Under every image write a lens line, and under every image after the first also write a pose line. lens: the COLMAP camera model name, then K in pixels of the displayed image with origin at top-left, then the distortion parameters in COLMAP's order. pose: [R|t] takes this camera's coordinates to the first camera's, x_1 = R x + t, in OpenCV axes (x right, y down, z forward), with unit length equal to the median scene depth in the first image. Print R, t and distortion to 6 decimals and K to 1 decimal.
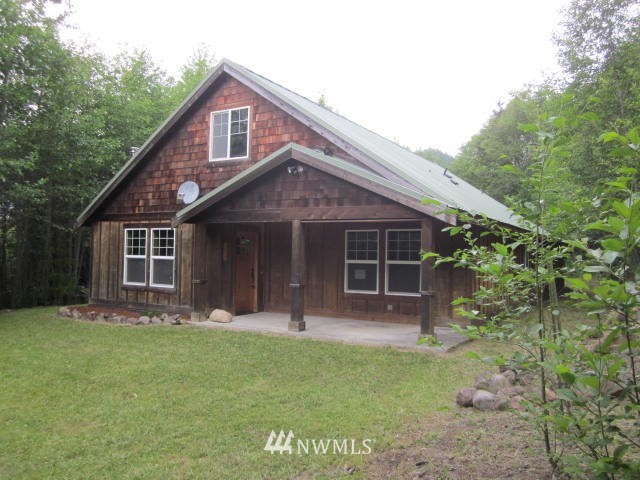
lens RADIAL K [[532.8, 0, 317.8], [0, 532.8, 237.5], [0, 0, 1]] dist [-0.041986, 0.009007]
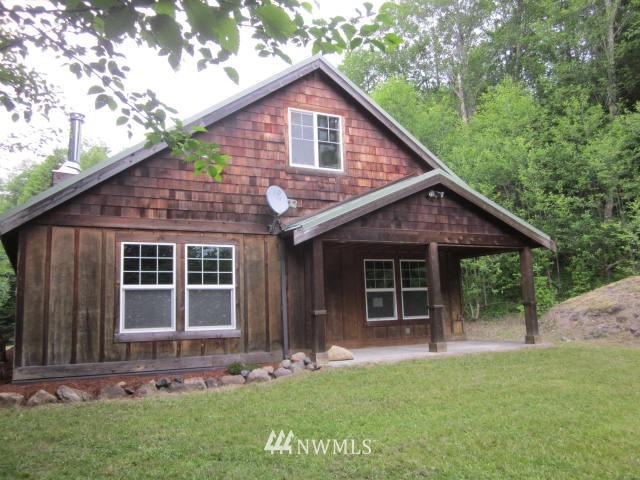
lens RADIAL K [[532.8, 0, 317.8], [0, 532.8, 237.5], [0, 0, 1]] dist [-0.041986, 0.009007]
pose [[0.533677, 0.084150, 0.841492, -0.856977], [0.015960, 0.993858, -0.109508, 0.055265], [-0.845538, 0.071872, 0.529056, 0.542490]]
